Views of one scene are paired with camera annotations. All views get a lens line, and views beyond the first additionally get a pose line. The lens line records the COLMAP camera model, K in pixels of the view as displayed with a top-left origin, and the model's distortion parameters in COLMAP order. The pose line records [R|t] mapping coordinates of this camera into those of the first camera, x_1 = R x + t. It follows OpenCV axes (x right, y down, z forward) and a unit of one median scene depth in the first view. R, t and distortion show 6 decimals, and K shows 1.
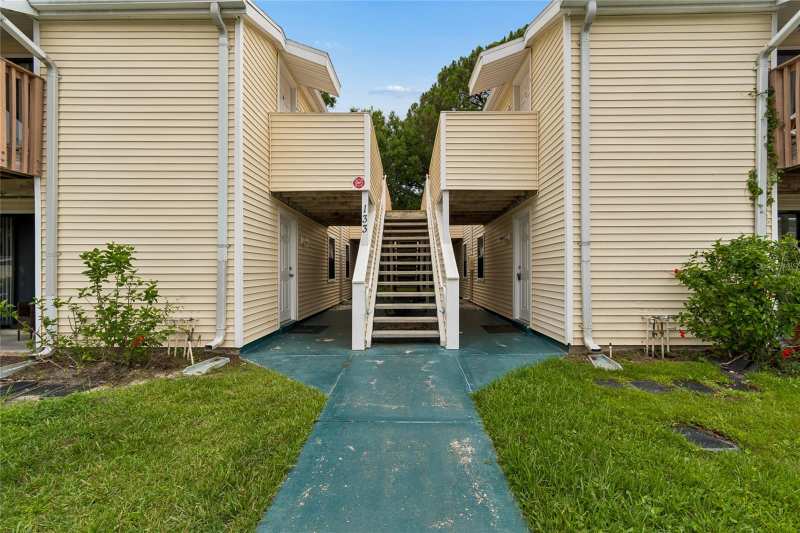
lens RADIAL K [[359.3, 0, 403.0], [0, 359.3, 271.7], [0, 0, 1]] dist [0.001039, 0.001064]
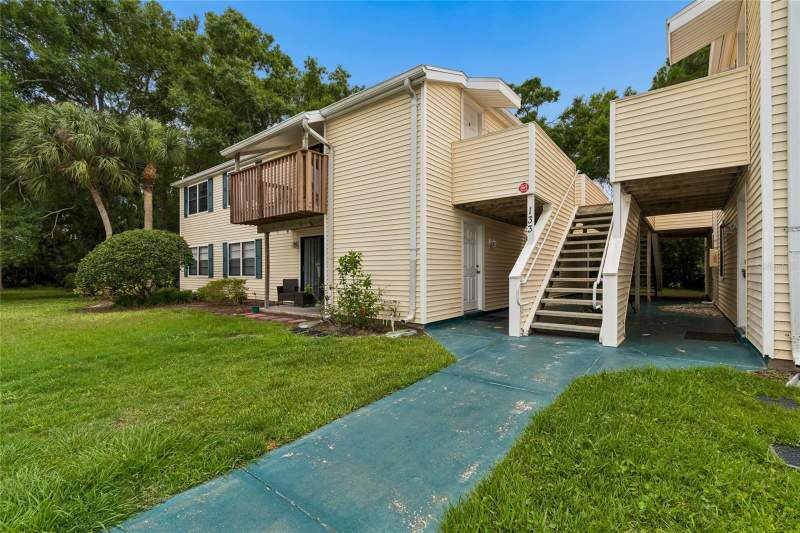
lens RADIAL K [[359.3, 0, 403.0], [0, 359.3, 271.7], [0, 0, 1]] dist [0.001039, 0.001064]
pose [[0.794509, -0.001324, -0.607251, 0.314084], [0.002480, 0.999996, 0.001064, 0.010931], [0.607247, -0.002351, 0.794509, -0.130639]]
